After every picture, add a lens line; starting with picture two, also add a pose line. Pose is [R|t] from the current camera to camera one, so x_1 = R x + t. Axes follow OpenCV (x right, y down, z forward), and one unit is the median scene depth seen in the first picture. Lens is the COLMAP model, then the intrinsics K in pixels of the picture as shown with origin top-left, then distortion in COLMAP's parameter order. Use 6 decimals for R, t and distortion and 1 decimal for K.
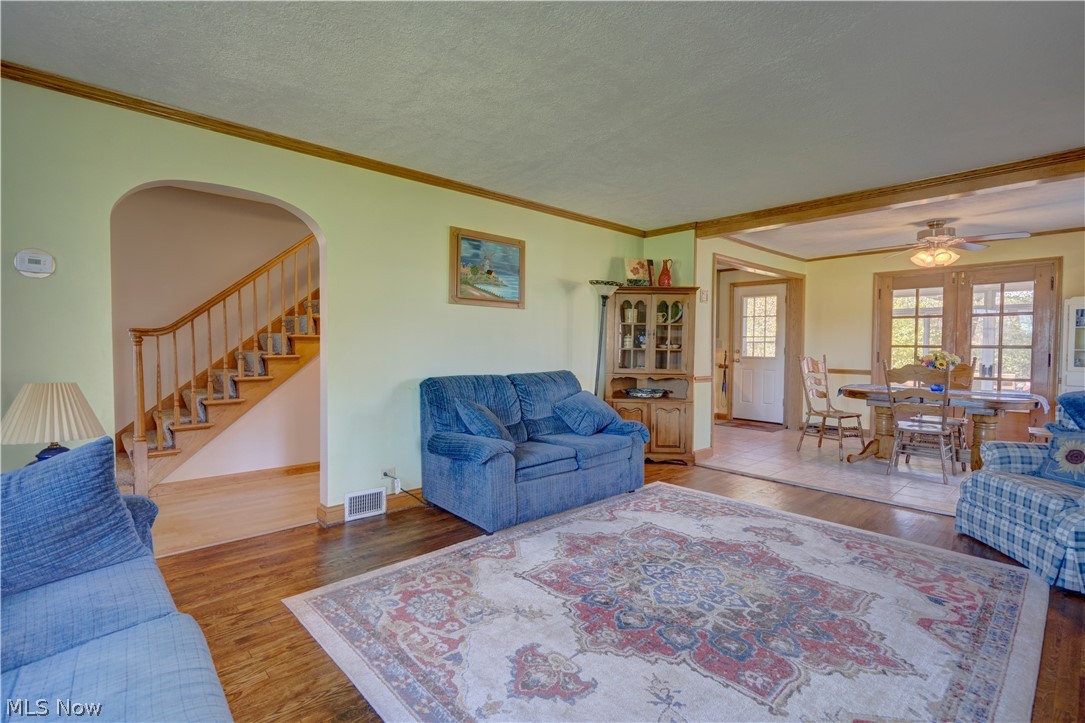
lens RADIAL K [[506.3, 0, 539.6], [0, 506.3, 360.7], [0, 0, 1]] dist [-0.001084, 0.000942]
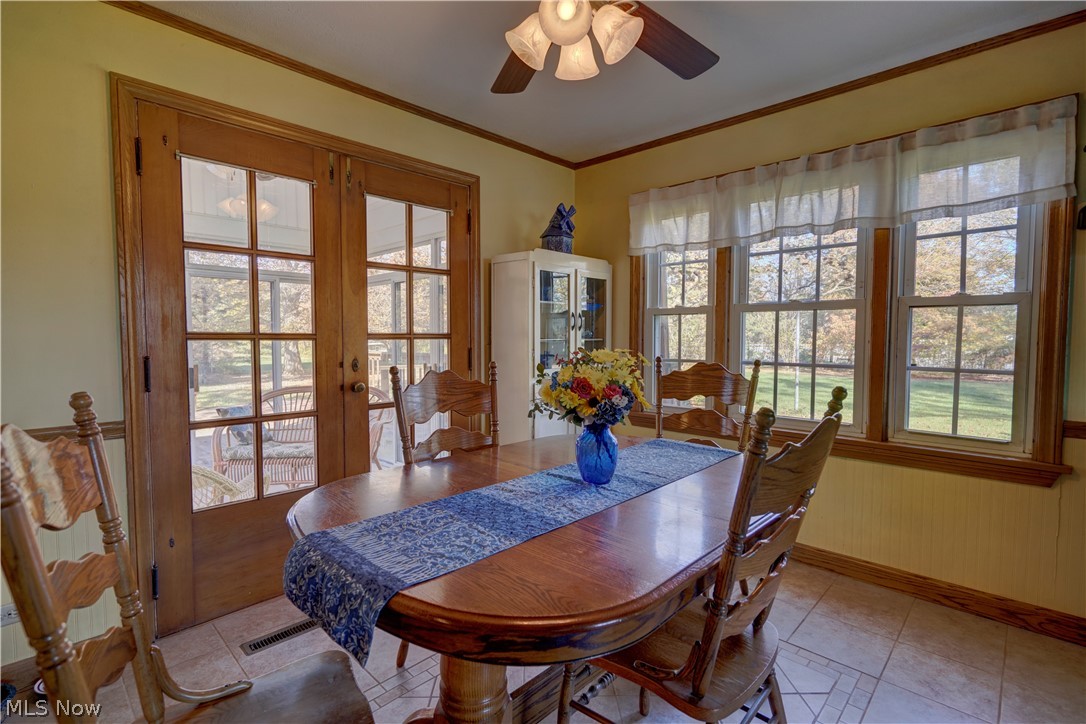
lens RADIAL K [[506.7, 0, 545.0], [0, 506.7, 362.0], [0, 0, 1]] dist [-0.001084, 0.000942]
pose [[-0.073389, -0.061774, 0.995388, 0.867936], [0.032350, 0.997407, 0.064284, -0.062052], [-0.996779, 0.036918, -0.071200, 1.913298]]
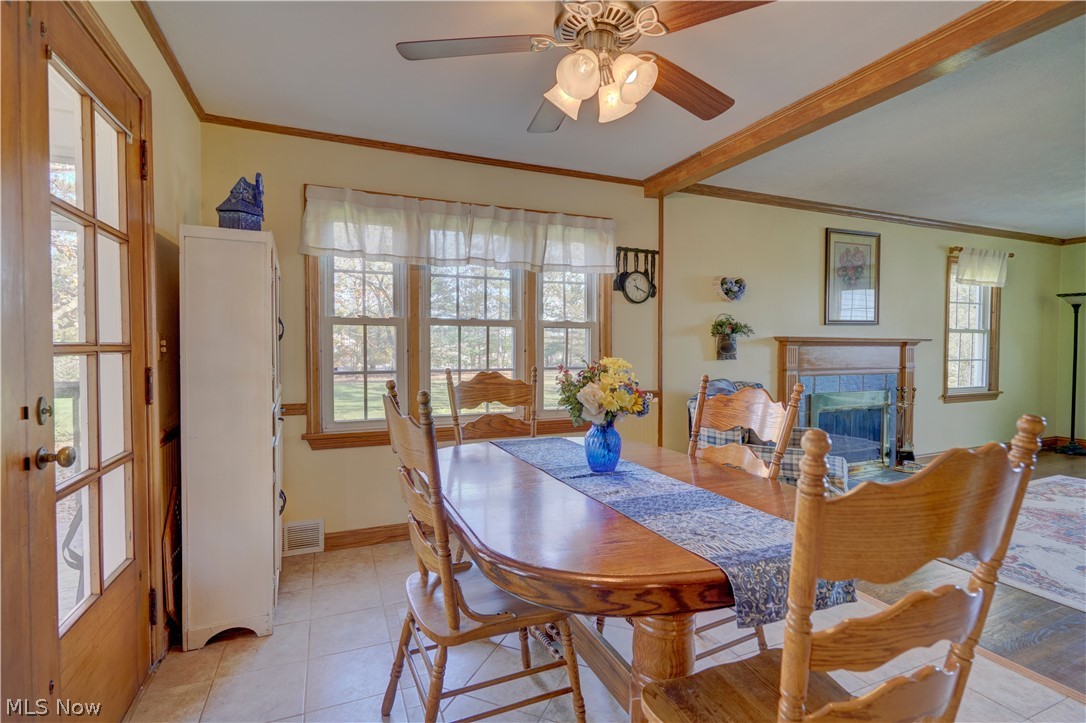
lens RADIAL K [[506.7, 0, 543.3], [0, 506.7, 363.3], [0, 0, 1]] dist [-0.001084, 0.000942]
pose [[-0.941830, -0.013998, 0.335797, 1.276445], [0.007980, 0.997919, 0.063981, -0.072773], [-0.335994, 0.062939, -0.939759, 2.455406]]
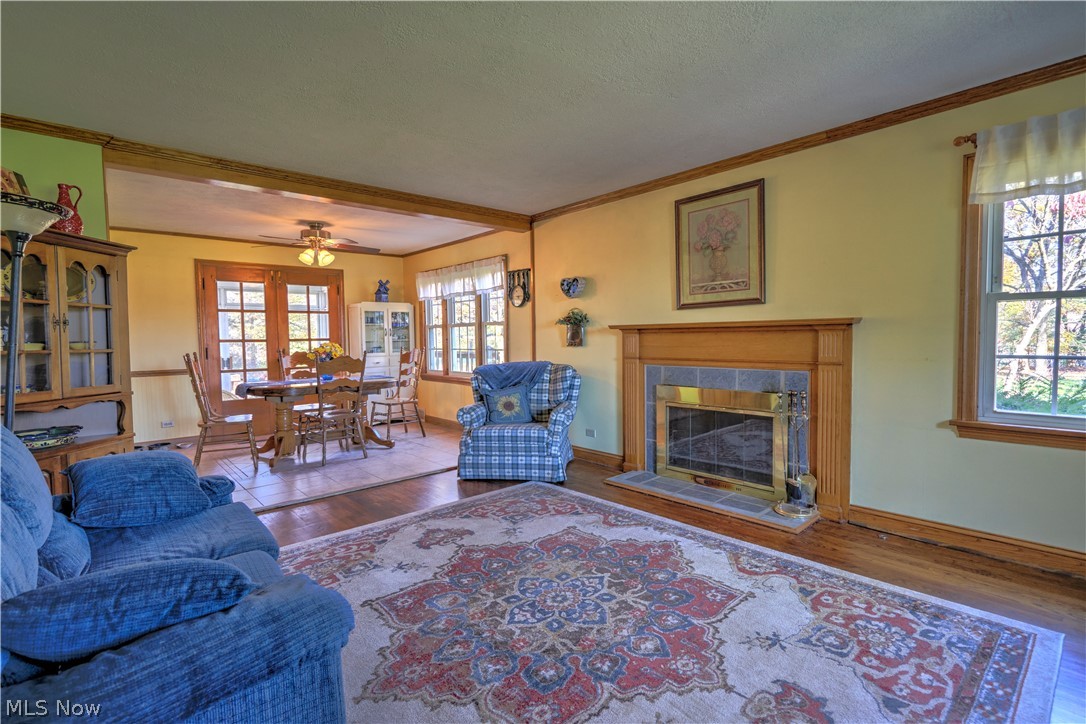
lens RADIAL K [[506.7, 0, 539.7], [0, 506.7, 362.8], [0, 0, 1]] dist [-0.001084, 0.000942]
pose [[0.014070, -0.057727, 0.998233, -0.556309], [0.048072, 0.997217, 0.056990, -0.033478], [-0.998745, 0.047185, 0.016806, 0.945729]]
